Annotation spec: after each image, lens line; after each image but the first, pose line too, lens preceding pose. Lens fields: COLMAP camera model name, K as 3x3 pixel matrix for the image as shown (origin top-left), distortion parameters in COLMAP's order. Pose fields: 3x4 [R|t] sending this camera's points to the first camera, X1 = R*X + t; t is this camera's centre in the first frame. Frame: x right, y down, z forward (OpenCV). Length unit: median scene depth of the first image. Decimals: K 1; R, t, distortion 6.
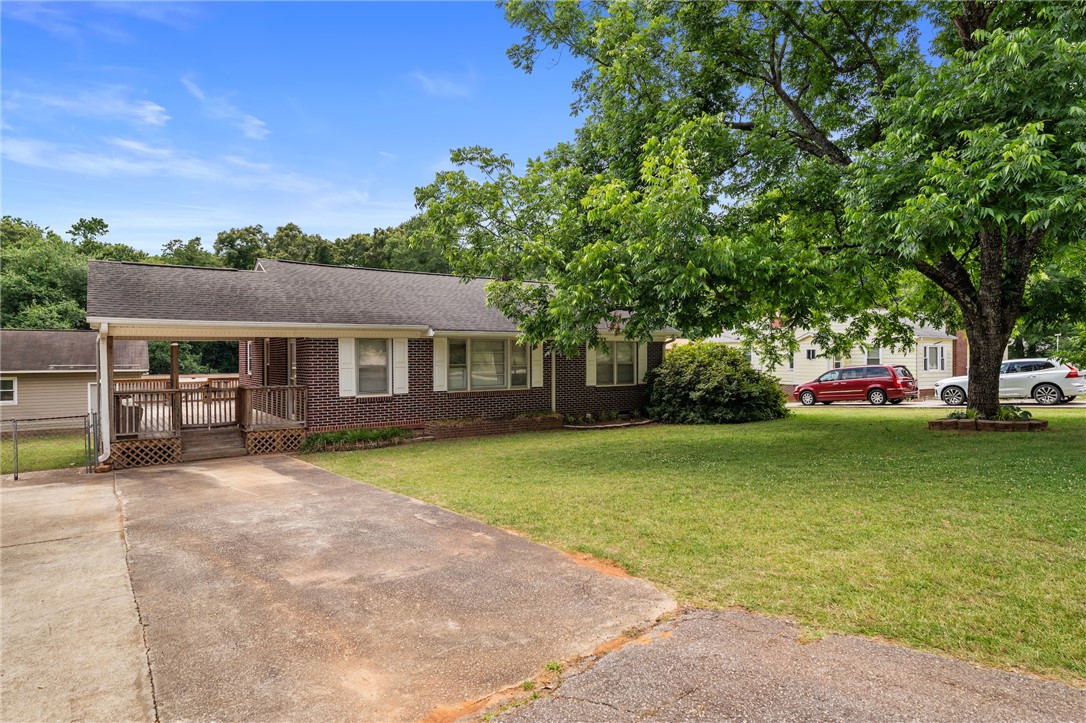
lens RADIAL K [[637.0, 0, 543.0], [0, 637.0, 361.5], [0, 0, 1]] dist [0.001076, 0.000945]
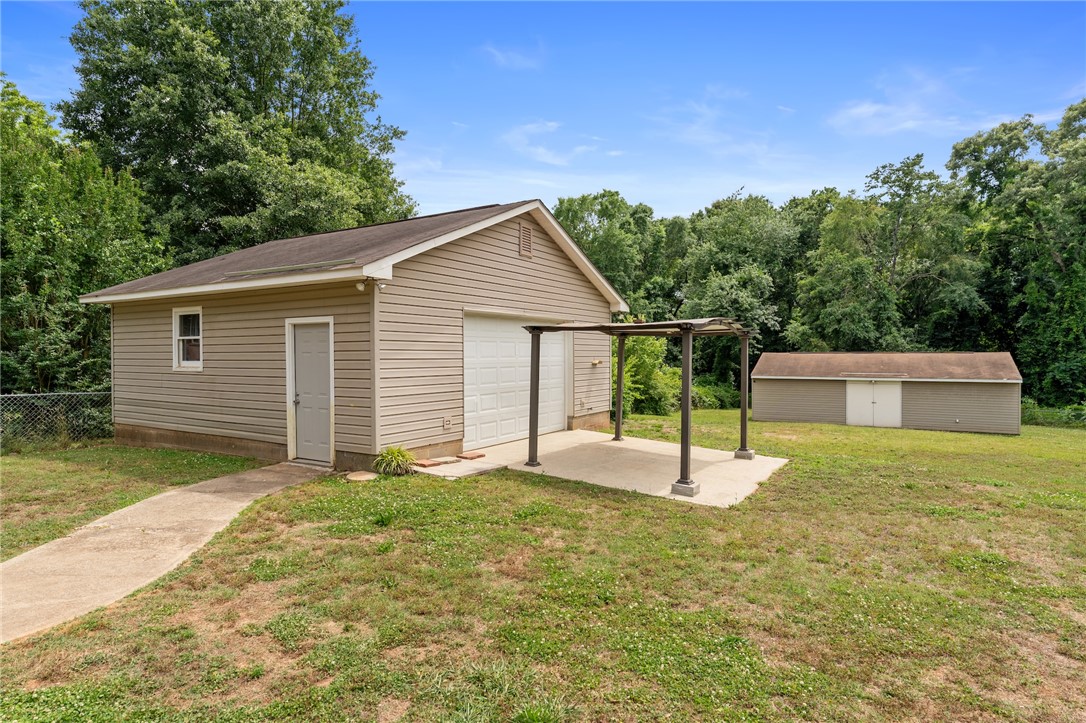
lens RADIAL K [[606.7, 0, 543.0], [0, 606.7, 361.5], [0, 0, 1]] dist [0.001087, 0.001546]
pose [[0.428350, 0.017749, -0.903439, -0.483249], [-0.007682, 0.999842, 0.016001, 0.071164], [0.903580, 0.000086, 0.428419, 1.406460]]
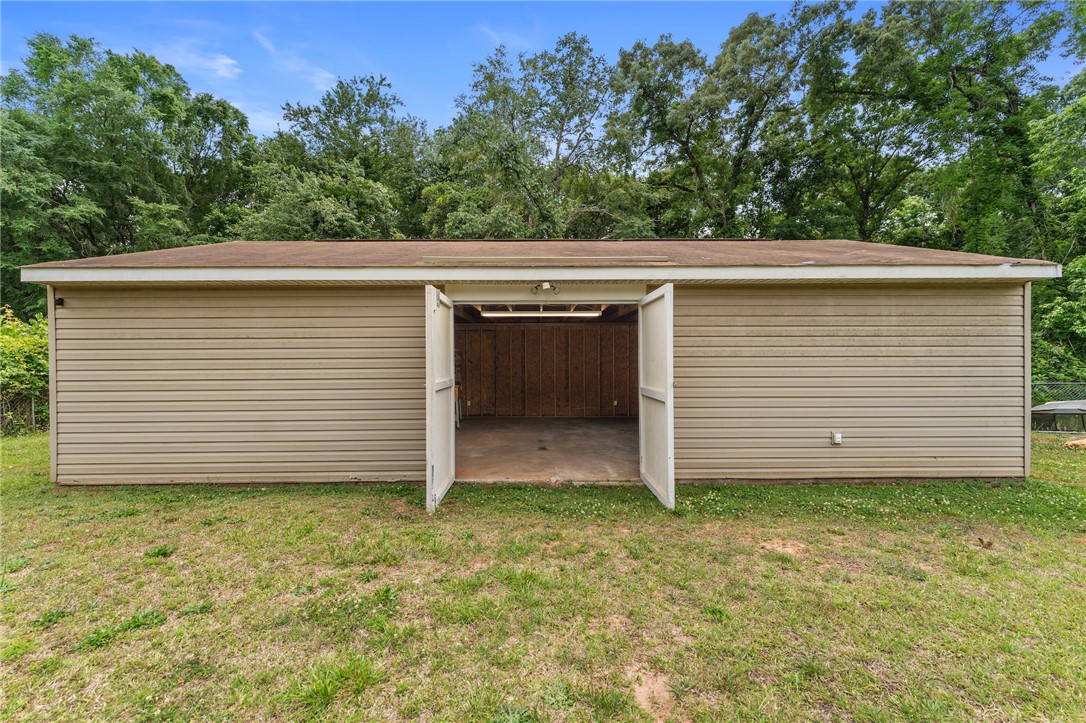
lens RADIAL K [[435.8, 0, 543.0], [0, 435.8, 361.5], [0, 0, 1]] dist [-0.000562, -0.000024]
pose [[0.824921, 0.008120, -0.565190, -1.462545], [-0.003185, 0.999948, 0.009717, 0.192413], [0.565240, -0.006216, 0.824903, 2.735364]]
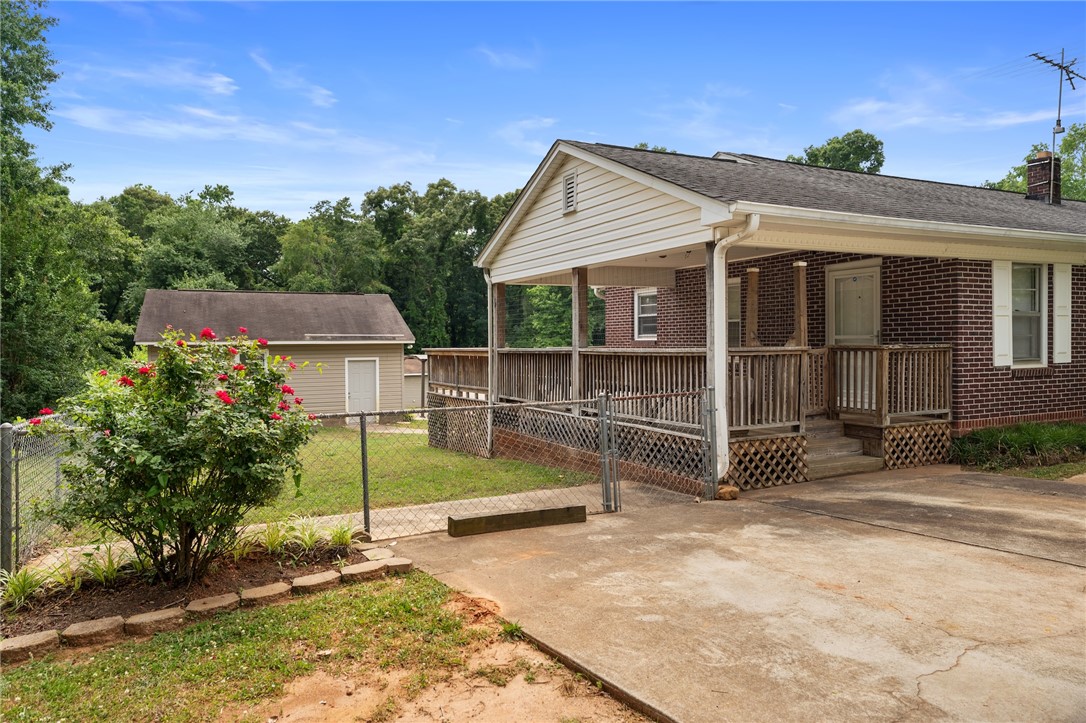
lens RADIAL K [[735.5, 0, 543.0], [0, 735.5, 361.5], [0, 0, 1]] dist [-0.000170, 0.000681]
pose [[0.987245, 0.000448, -0.159211, -0.473739], [0.002676, 0.999808, 0.019403, 0.029252], [0.159189, -0.019582, 0.987054, 0.233263]]
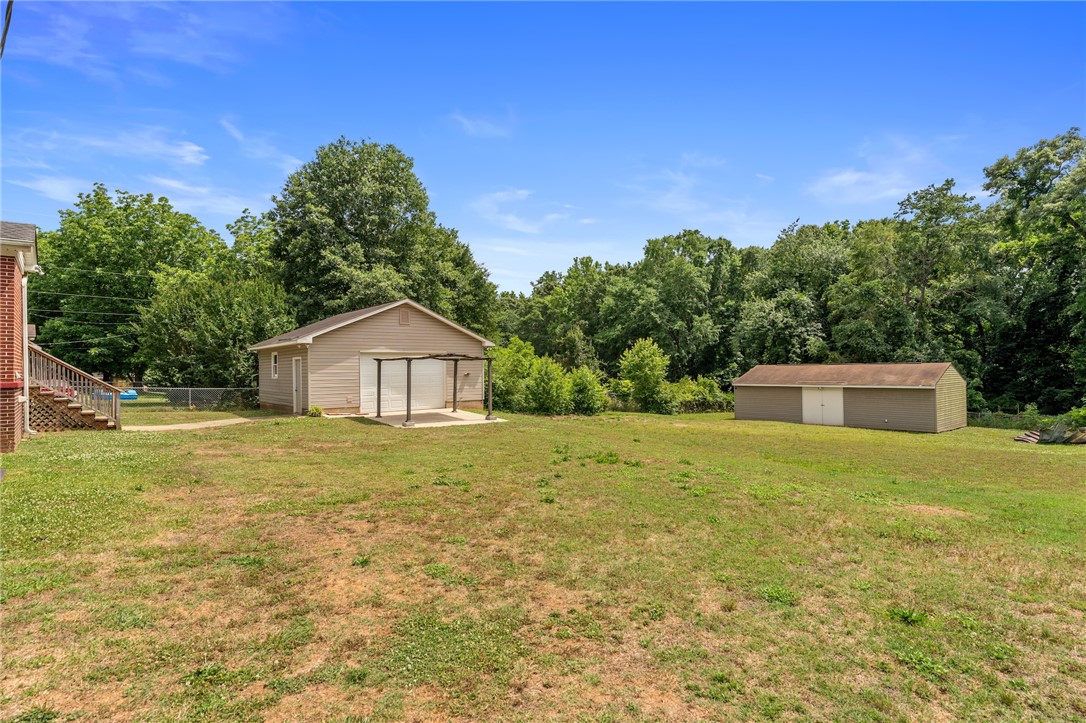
lens RADIAL K [[558.6, 0, 543.0], [0, 558.6, 361.5], [0, 0, 1]] dist [-0.001358, -0.000209]
pose [[0.113064, -0.008274, -0.993553, 0.176209], [0.005229, 0.999956, -0.007732, 0.066274], [0.993574, -0.004321, 0.113103, 1.804791]]
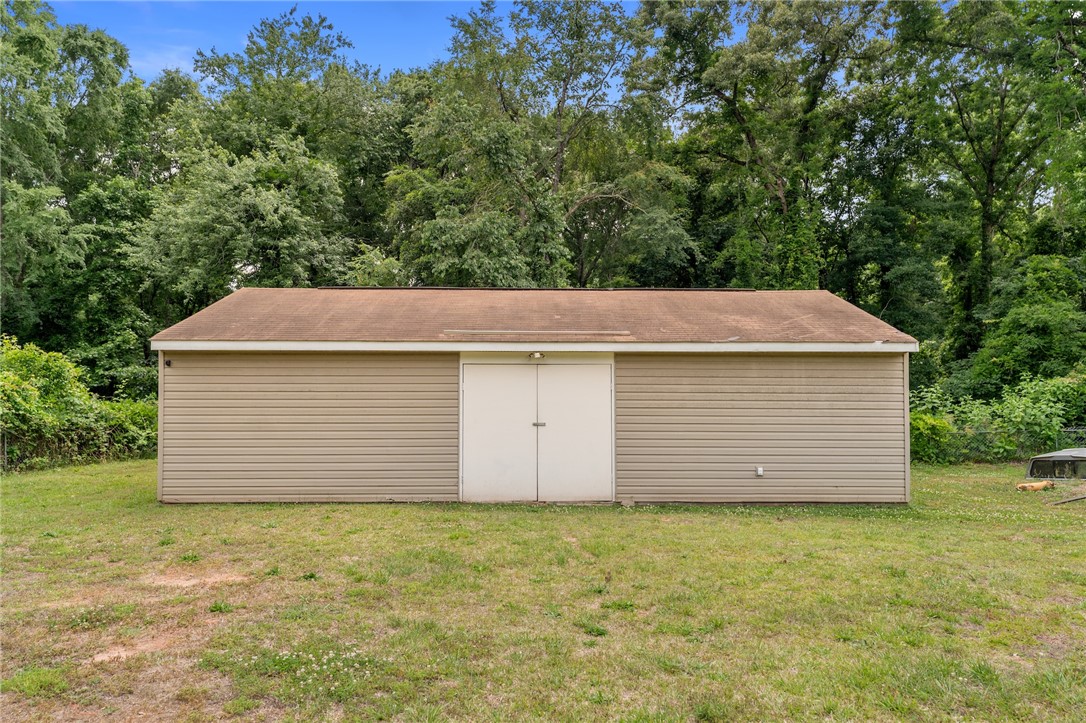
lens RADIAL K [[735.5, 0, 543.0], [0, 735.5, 361.5], [0, 0, 1]] dist [-0.000170, 0.000681]
pose [[0.827963, -0.005219, -0.560759, -1.258681], [-0.010323, 0.999645, -0.024545, 0.167628], [0.560688, 0.026111, 0.827615, 2.444128]]
